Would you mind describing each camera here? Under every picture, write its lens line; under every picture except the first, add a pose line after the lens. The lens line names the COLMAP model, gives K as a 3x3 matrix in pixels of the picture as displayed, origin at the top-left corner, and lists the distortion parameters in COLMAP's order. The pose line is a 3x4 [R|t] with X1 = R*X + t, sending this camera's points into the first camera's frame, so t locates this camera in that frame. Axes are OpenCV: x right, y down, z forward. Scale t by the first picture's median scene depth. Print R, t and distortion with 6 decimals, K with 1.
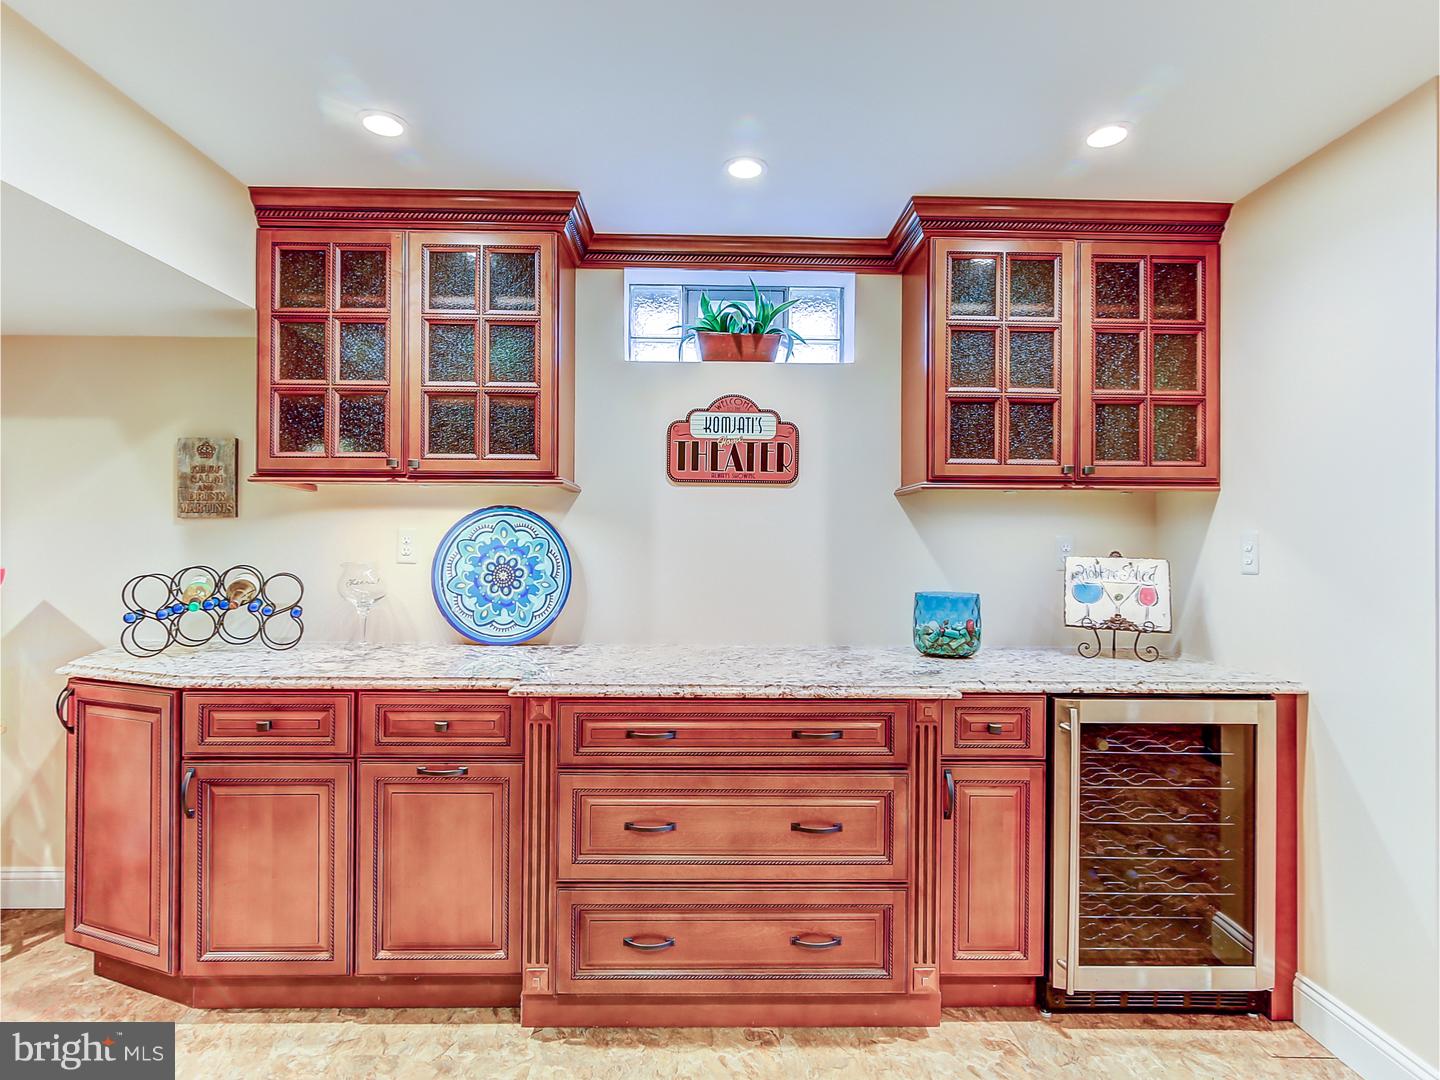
lens RADIAL K [[737.3, 0, 720.5], [0, 737.3, 540.9], [0, 0, 1]] dist [-0.000002, 0.002022]
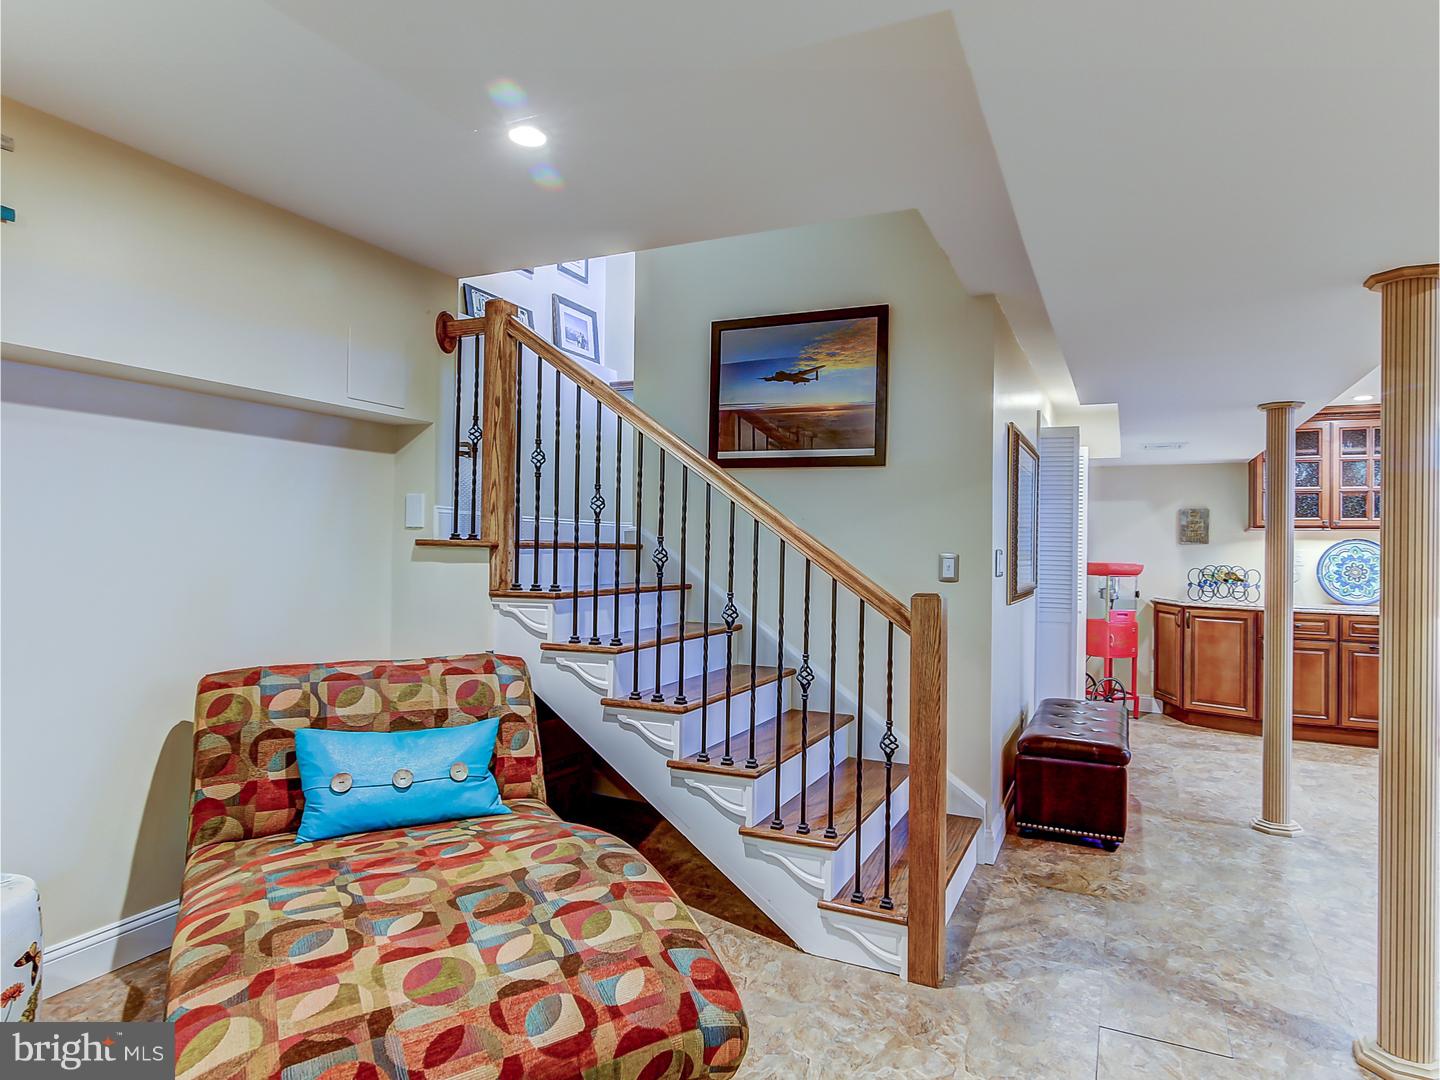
lens RADIAL K [[824.9, 0, 719.6], [0, 824.9, 535.0], [0, 0, 1]] dist [0.000648, -0.002617]
pose [[0.889741, 0.001327, -0.456463, -0.944466], [-0.010594, 0.999786, -0.017742, 0.001532], [0.456342, 0.020621, 0.889565, -2.166658]]
